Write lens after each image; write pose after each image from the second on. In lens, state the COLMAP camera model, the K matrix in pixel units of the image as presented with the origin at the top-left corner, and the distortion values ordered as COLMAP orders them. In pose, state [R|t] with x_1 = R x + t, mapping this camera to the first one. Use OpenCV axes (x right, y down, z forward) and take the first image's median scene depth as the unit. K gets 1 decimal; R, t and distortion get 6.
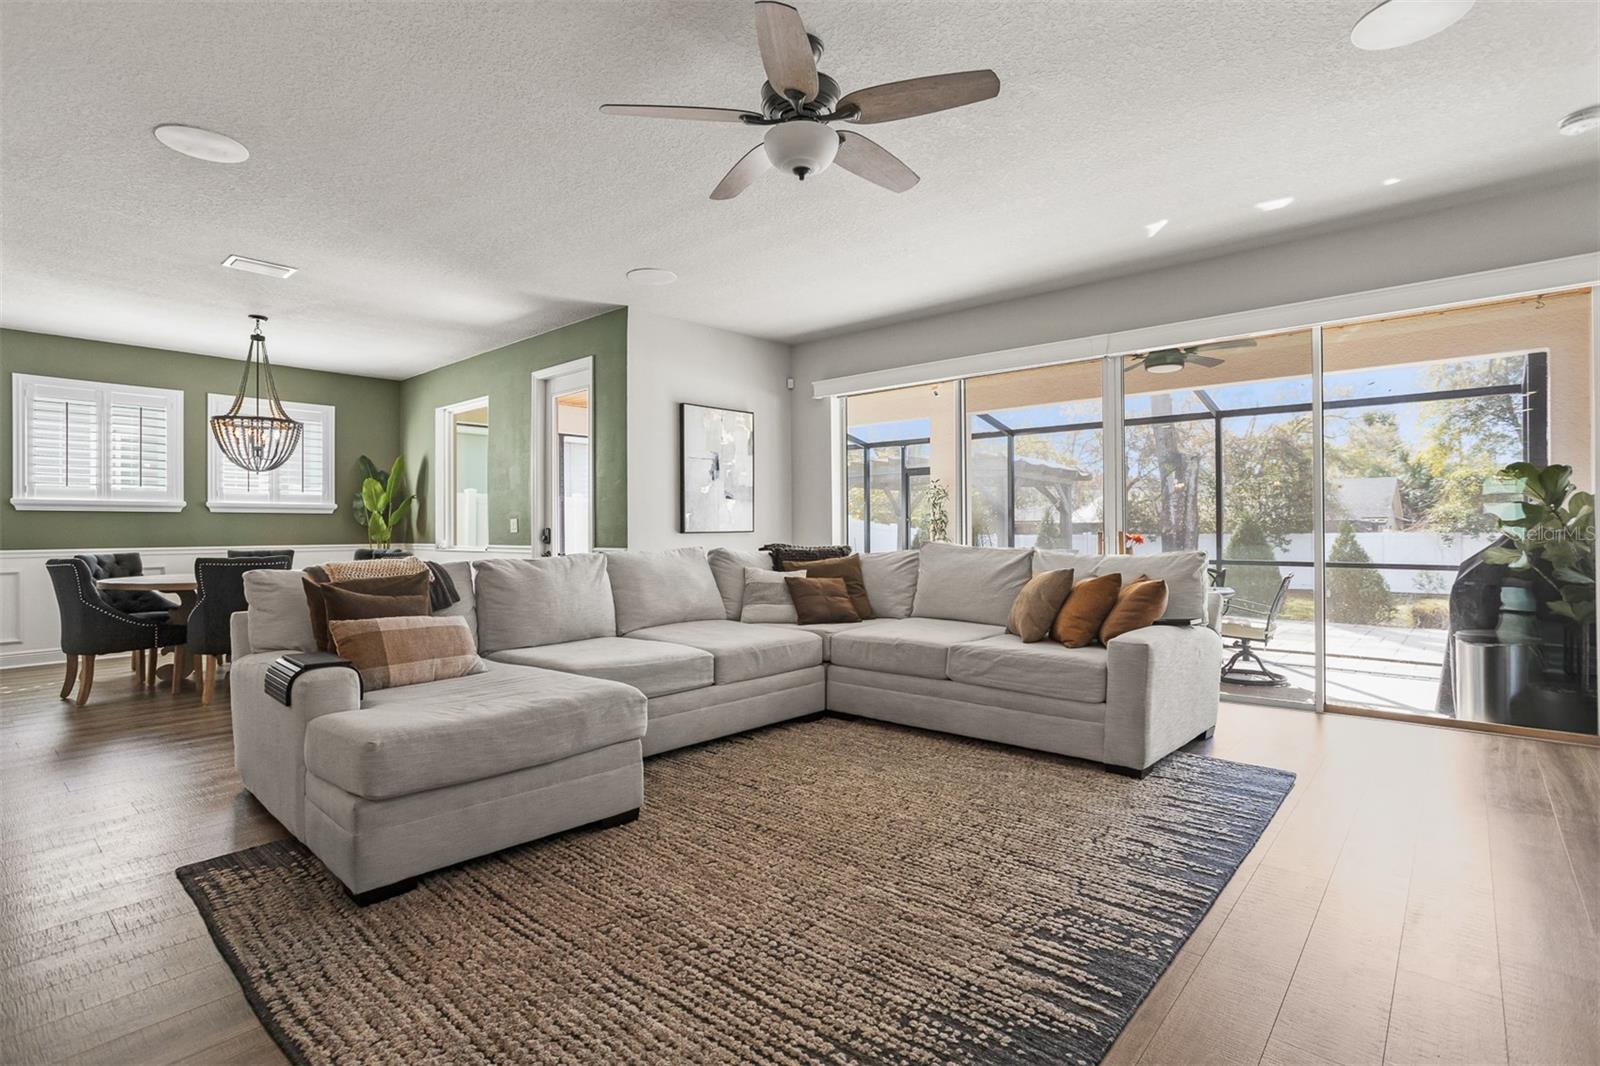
lens RADIAL K [[777.8, 0, 814.7], [0, 777.8, 530.6], [0, 0, 1]] dist [-0.052248, 0.035209]
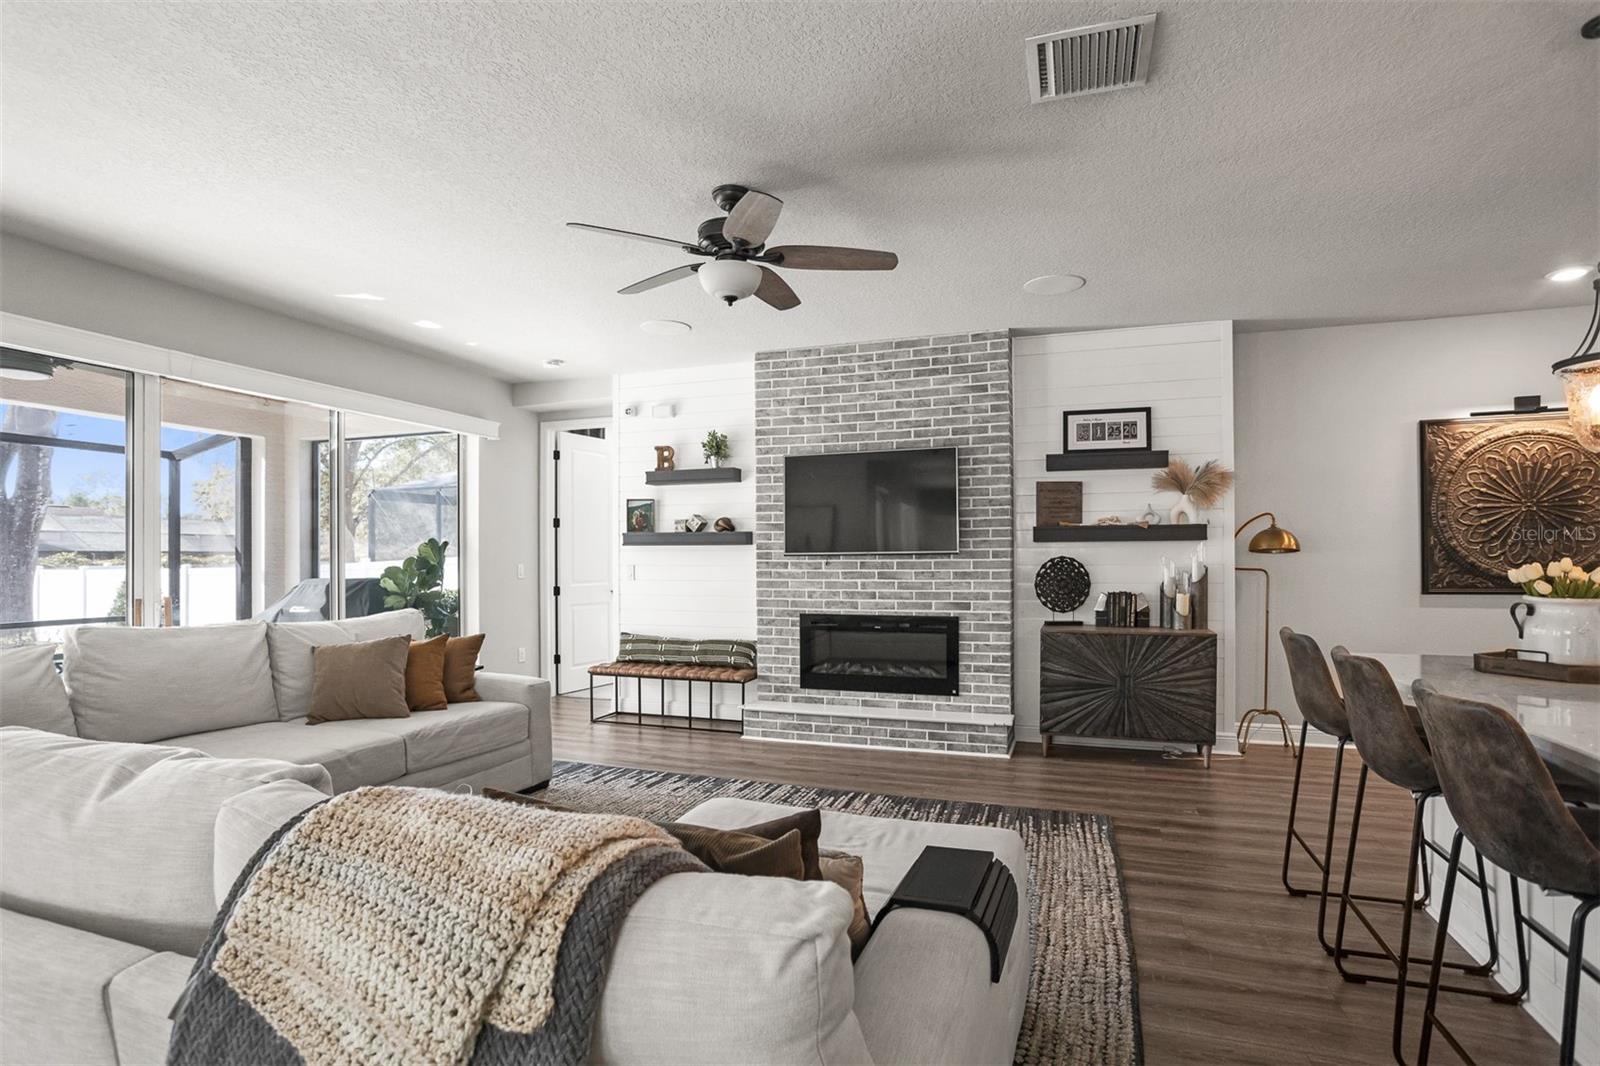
lens RADIAL K [[790.3, 0, 801.2], [0, 790.3, 552.5], [0, 0, 1]] dist [-0.055063, 0.031442]
pose [[-0.359037, 0.011756, 0.933249, -1.306321], [0.007347, 0.999925, -0.009769, -0.070649], [-0.933294, 0.003349, -0.359097, 1.476241]]
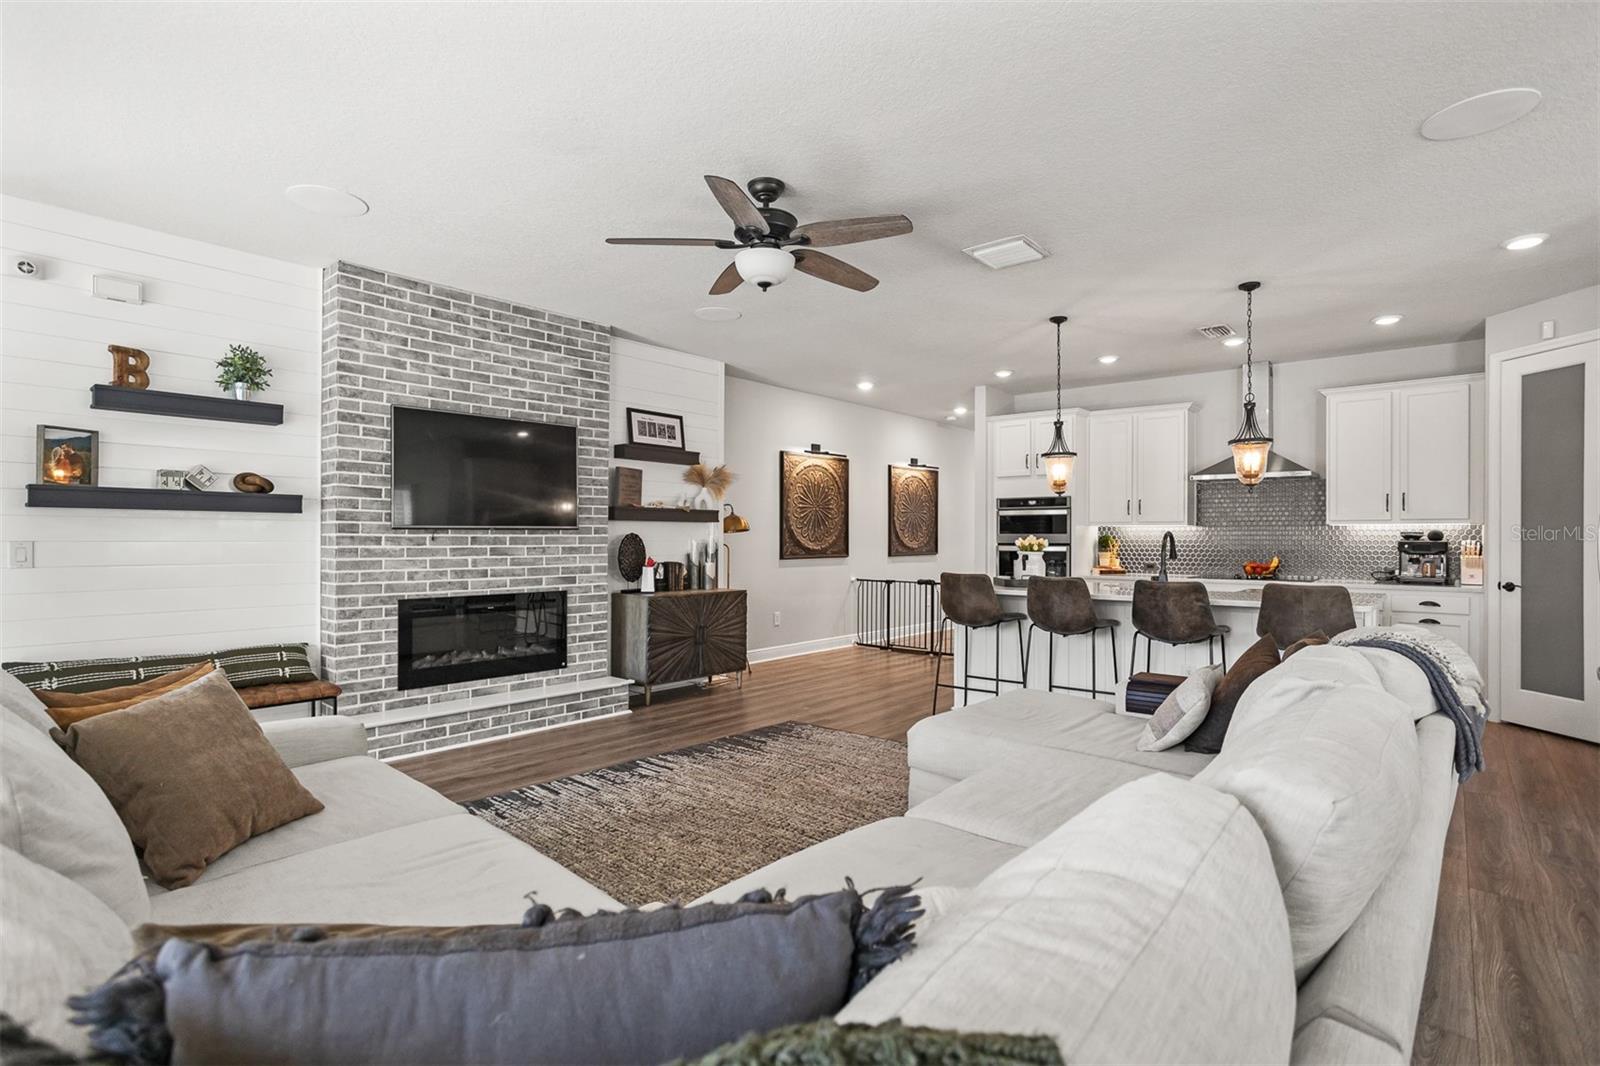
lens RADIAL K [[779.9, 0, 800.0], [0, 779.9, 533.0], [0, 0, 1]] dist [-0.053751, 0.037038]
pose [[-0.999927, 0.001085, 0.011994, -0.099155], [0.001035, 0.999991, -0.004118, -0.065753], [-0.011999, -0.004106, -0.999920, 2.511222]]
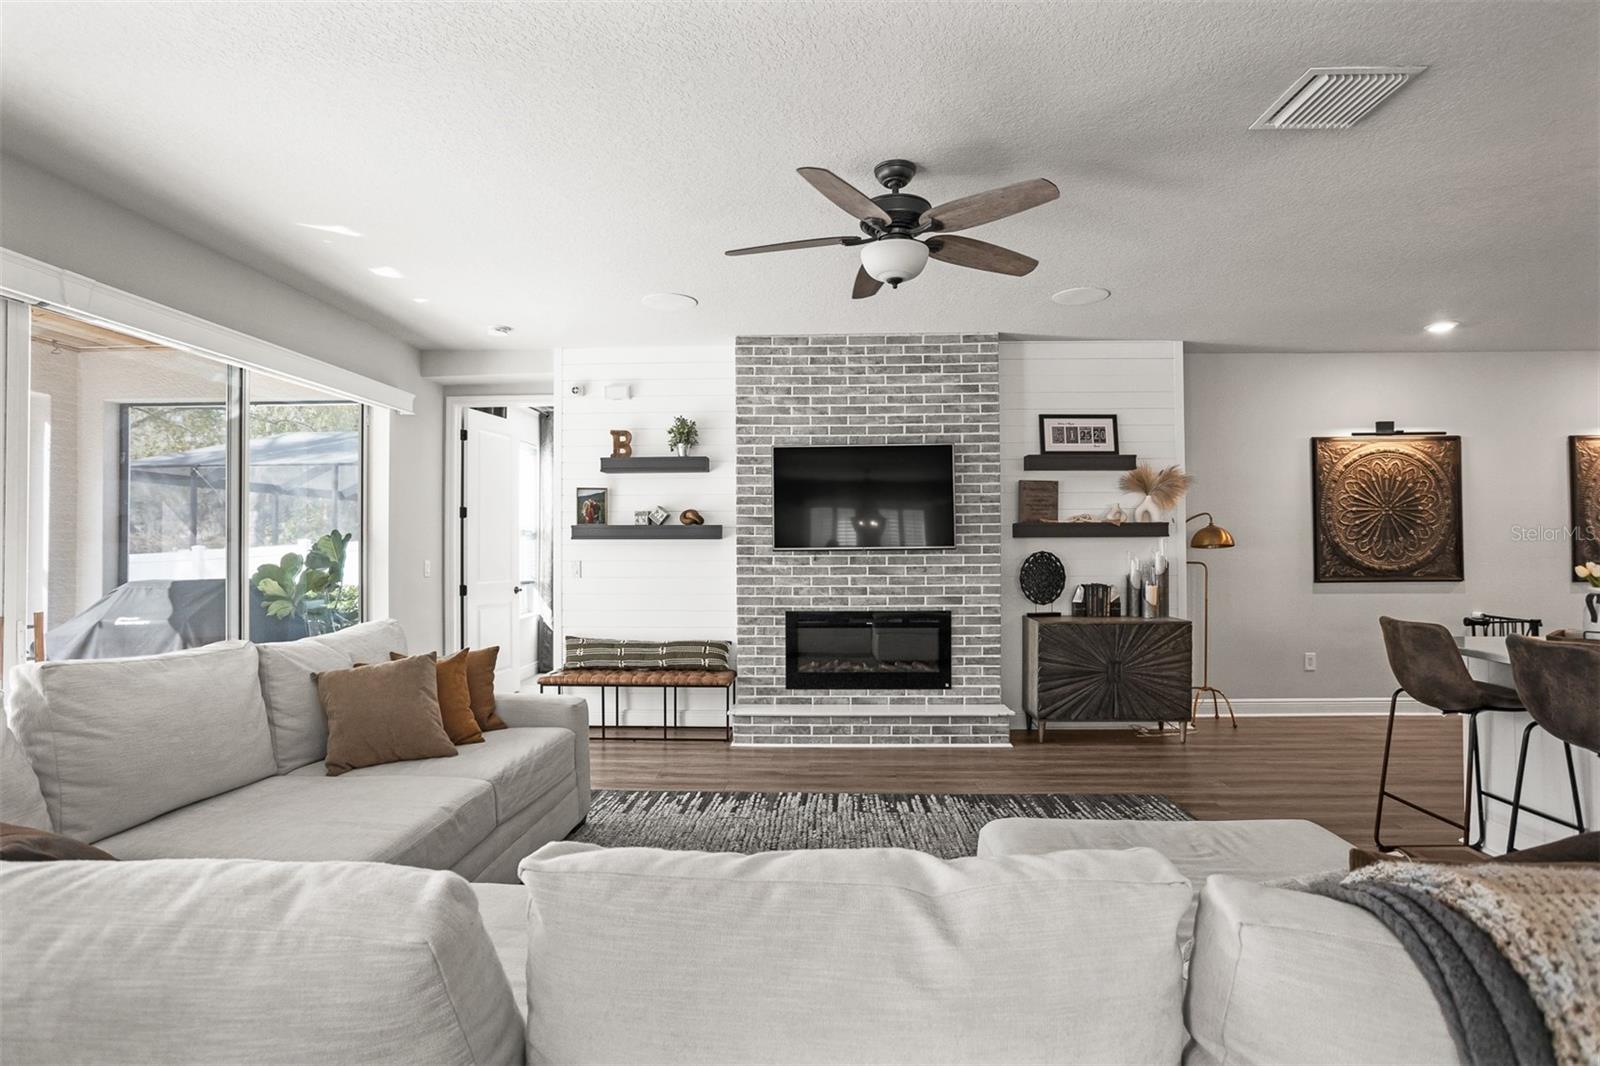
lens RADIAL K [[784.3, 0, 800.0], [0, 784.3, 533.0], [0, 0, 1]] dist [-0.054907, 0.032029]
pose [[-0.617262, 0.020212, 0.786498, -0.894713], [0.008465, 0.999783, -0.019050, -0.092488], [-0.786712, -0.005102, -0.617299, 1.991497]]
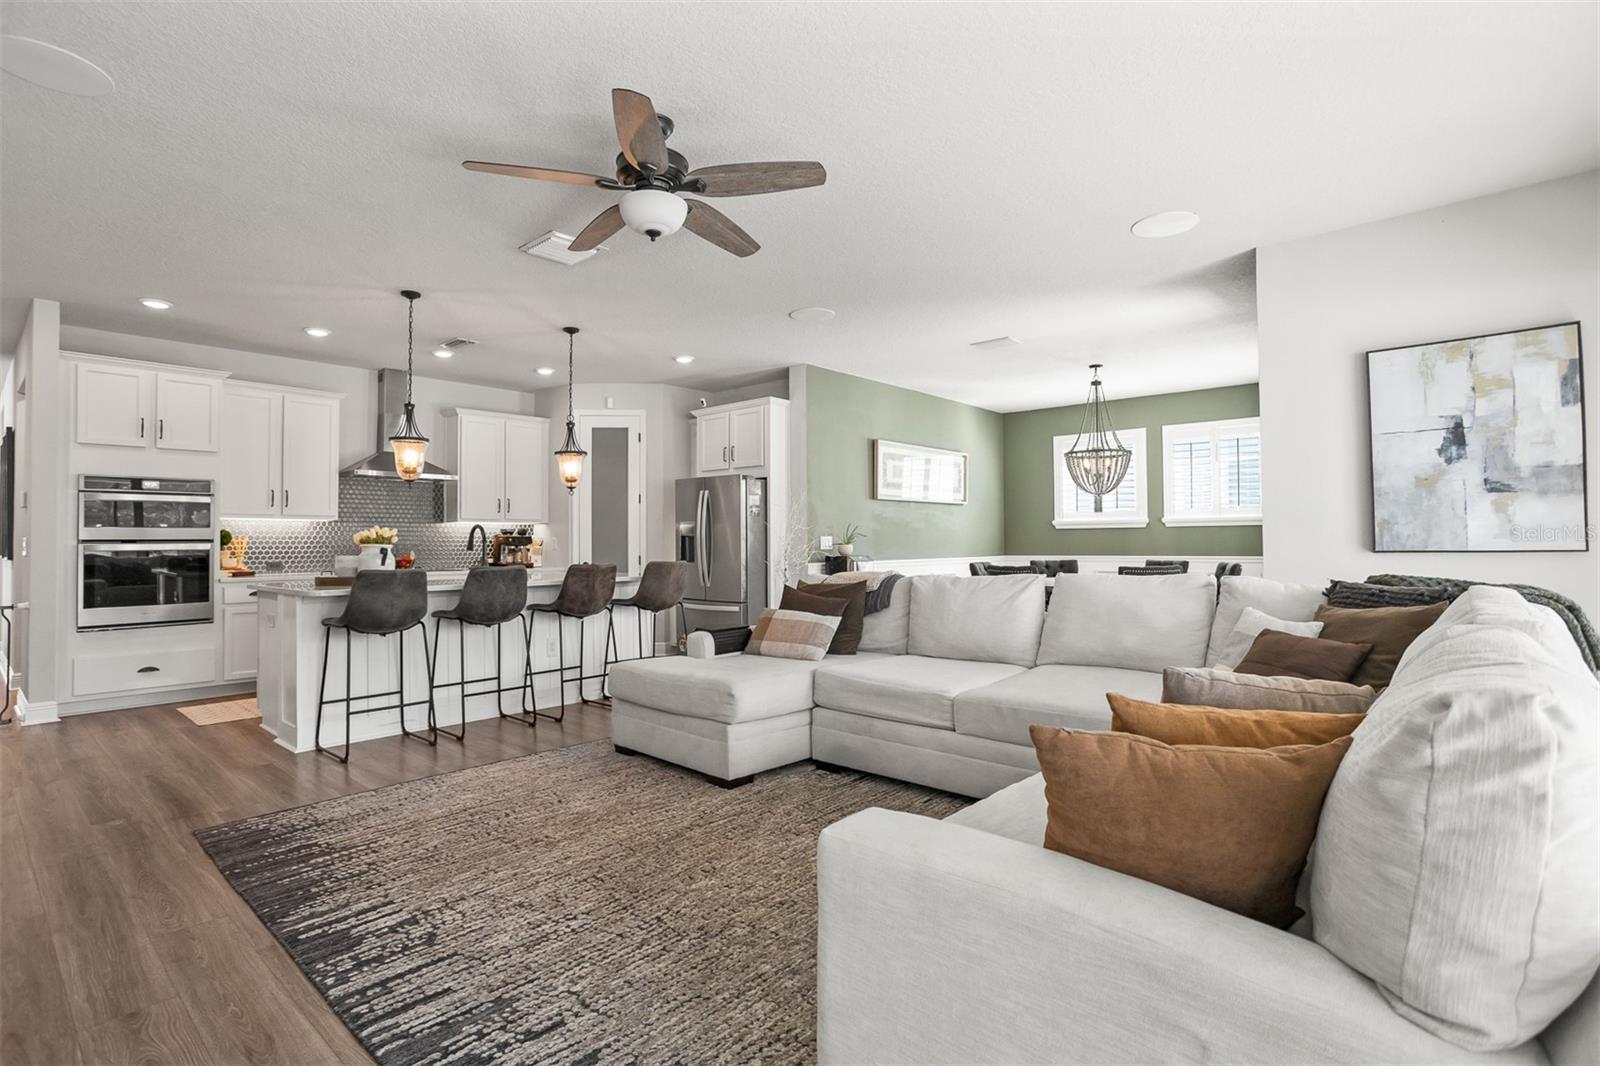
lens RADIAL K [[784.3, 0, 800.0], [0, 784.3, 533.0], [0, 0, 1]] dist [-0.054907, 0.032029]
pose [[-0.023581, -0.006480, -0.999701, 1.211630], [0.006058, 0.999960, -0.006624, -0.030385], [0.999704, -0.006212, -0.023540, 1.369592]]
